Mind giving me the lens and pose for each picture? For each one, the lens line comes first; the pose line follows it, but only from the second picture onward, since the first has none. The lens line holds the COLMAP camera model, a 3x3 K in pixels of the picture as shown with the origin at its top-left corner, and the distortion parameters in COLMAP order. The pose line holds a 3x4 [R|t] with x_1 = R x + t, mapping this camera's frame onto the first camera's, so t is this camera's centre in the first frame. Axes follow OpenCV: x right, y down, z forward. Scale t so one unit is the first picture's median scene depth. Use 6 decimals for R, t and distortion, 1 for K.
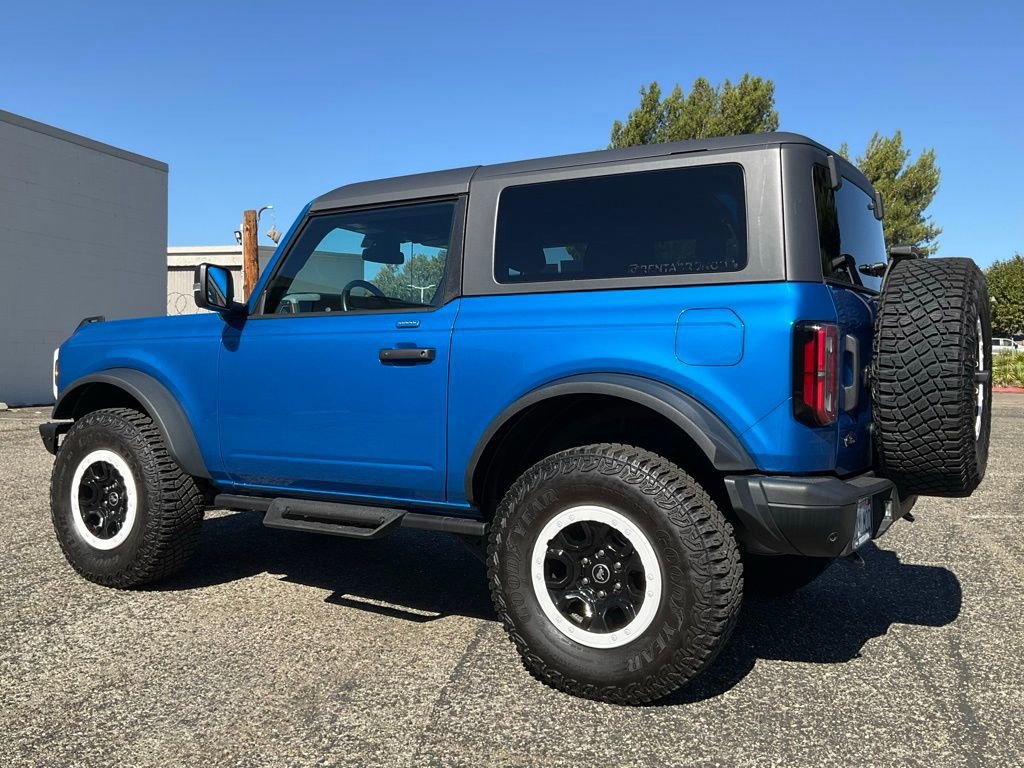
lens RADIAL K [[886.7, 0, 502.8], [0, 886.7, 380.3], [0, 0, 1]] dist [0.060183, -0.104589]
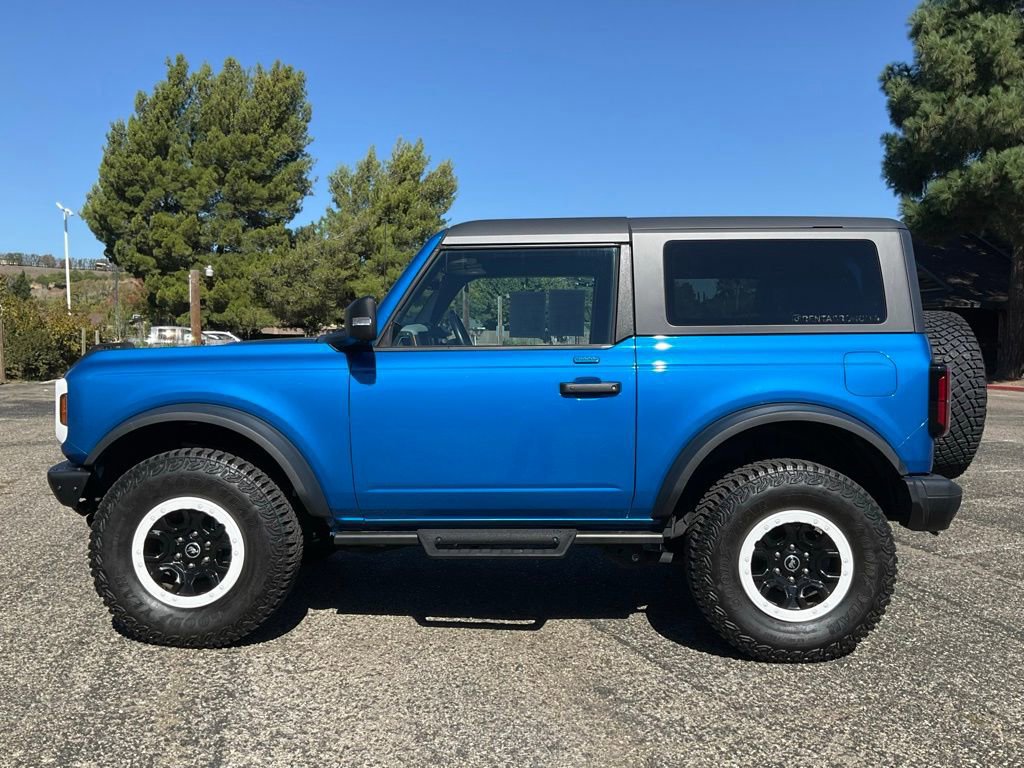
lens RADIAL K [[886.7, 0, 502.2], [0, 886.7, 395.1], [0, 0, 1]] dist [0.060183, -0.104589]
pose [[0.872078, -0.028995, 0.488506, -0.819692], [0.014203, 0.999322, 0.033960, -0.065310], [-0.489160, -0.022678, 0.871899, 0.103997]]
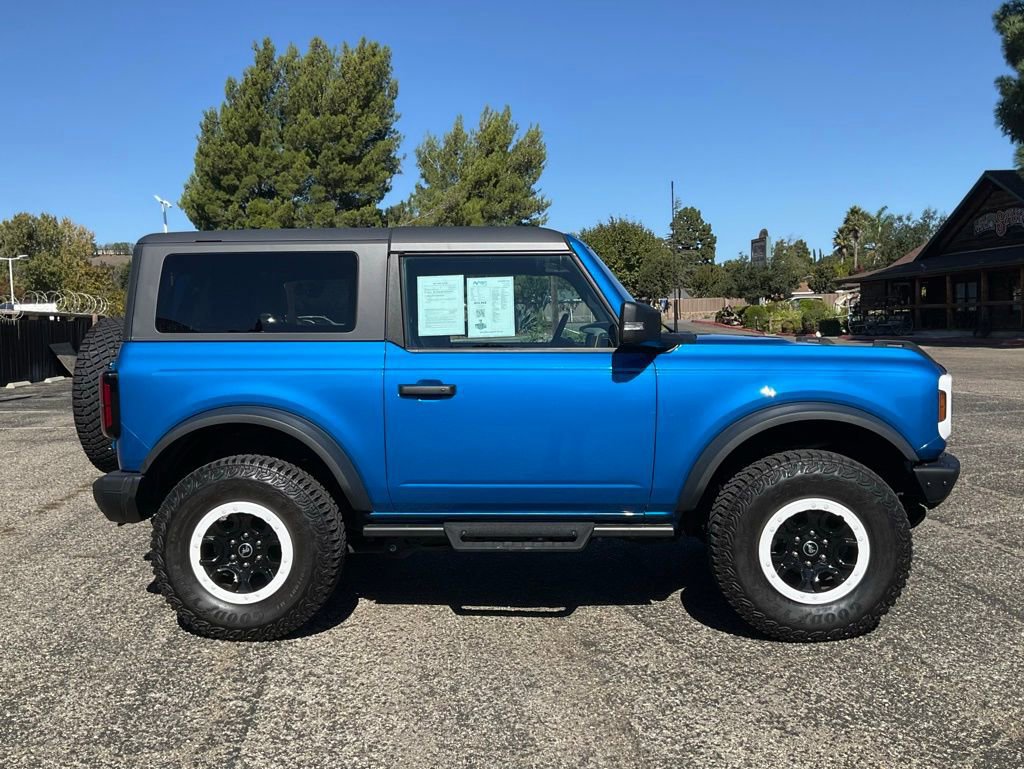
lens RADIAL K [[908.7, 0, 499.8], [0, 908.7, 401.4], [0, 0, 1]] dist [0.081824, -0.107823]
pose [[0.920047, -0.071808, 0.385173, -0.784483], [0.051025, 0.996649, 0.063924, -0.102205], [-0.388472, -0.039160, 0.920628, -0.163803]]
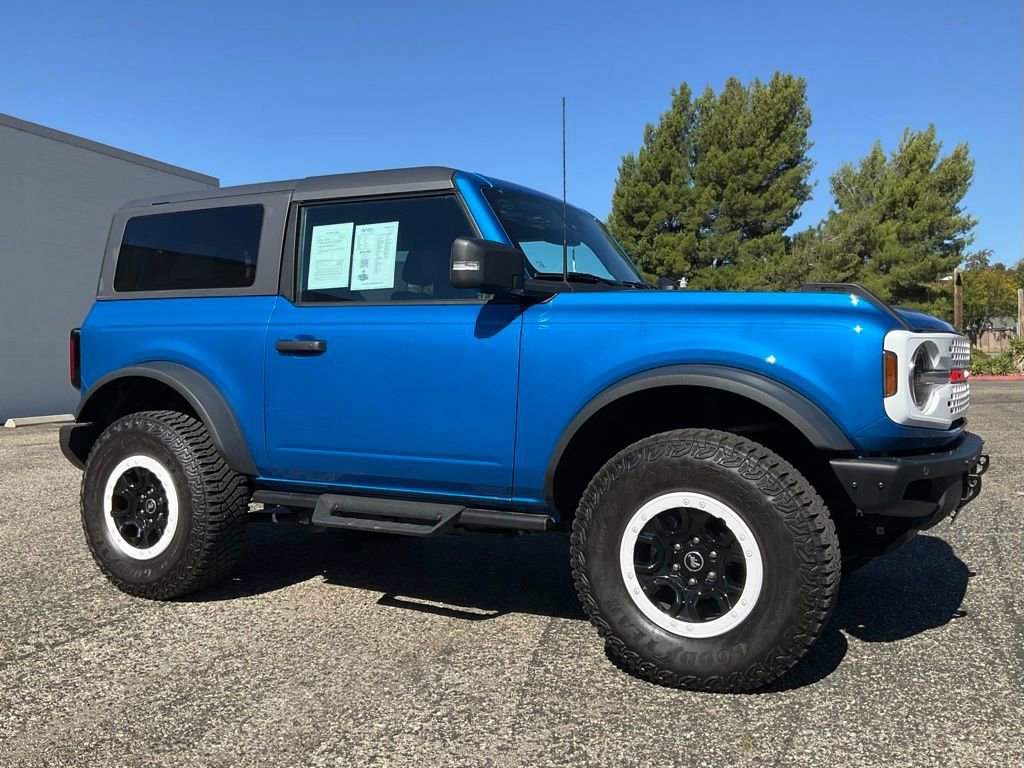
lens RADIAL K [[886.7, 0, 517.6], [0, 886.7, 370.7], [0, 0, 1]] dist [0.060183, -0.104589]
pose [[0.999401, -0.027632, -0.020836, -0.054514], [0.027324, 0.999515, -0.014954, 0.019659], [0.021239, 0.014376, 0.999671, -0.088920]]
